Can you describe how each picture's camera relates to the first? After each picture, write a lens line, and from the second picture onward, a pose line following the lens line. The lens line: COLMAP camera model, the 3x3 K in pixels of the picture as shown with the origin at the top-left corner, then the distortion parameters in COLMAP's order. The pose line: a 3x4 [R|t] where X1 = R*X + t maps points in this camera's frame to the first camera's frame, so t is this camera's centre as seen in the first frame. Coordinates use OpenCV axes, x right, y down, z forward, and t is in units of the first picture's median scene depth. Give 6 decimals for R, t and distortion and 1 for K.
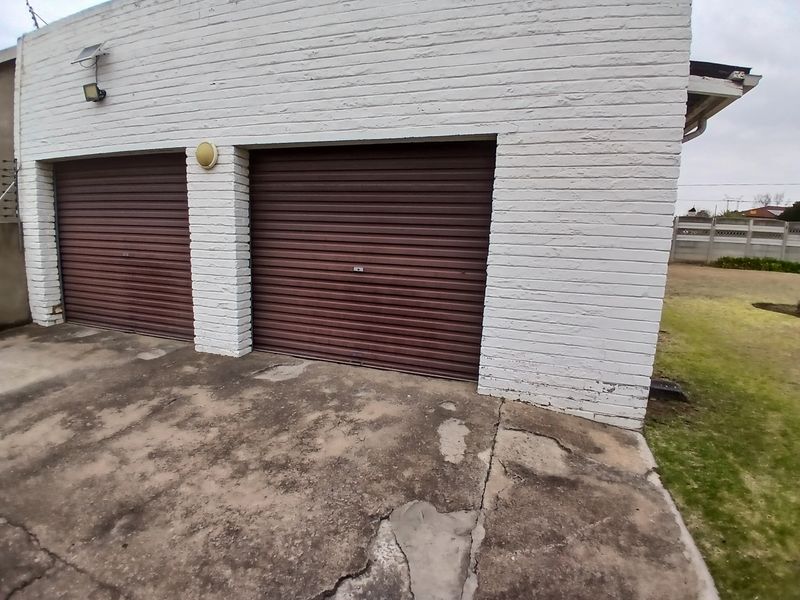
lens RADIAL K [[396.4, 0, 396.6], [0, 396.4, 304.4], [0, 0, 1]] dist [-0.000439, -0.040351]
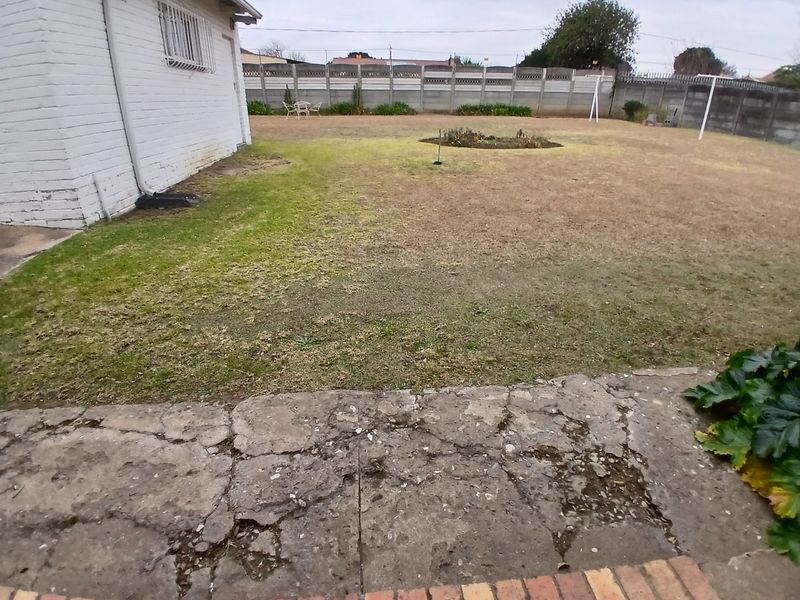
lens RADIAL K [[396.4, 0, 396.6], [0, 396.4, 304.4], [0, 0, 1]] dist [-0.000439, -0.040351]
pose [[0.922489, -0.195725, 0.332726, 0.190947], [0.087321, 0.945391, 0.314025, 0.045940], [-0.376018, -0.260630, 0.889203, -0.080551]]
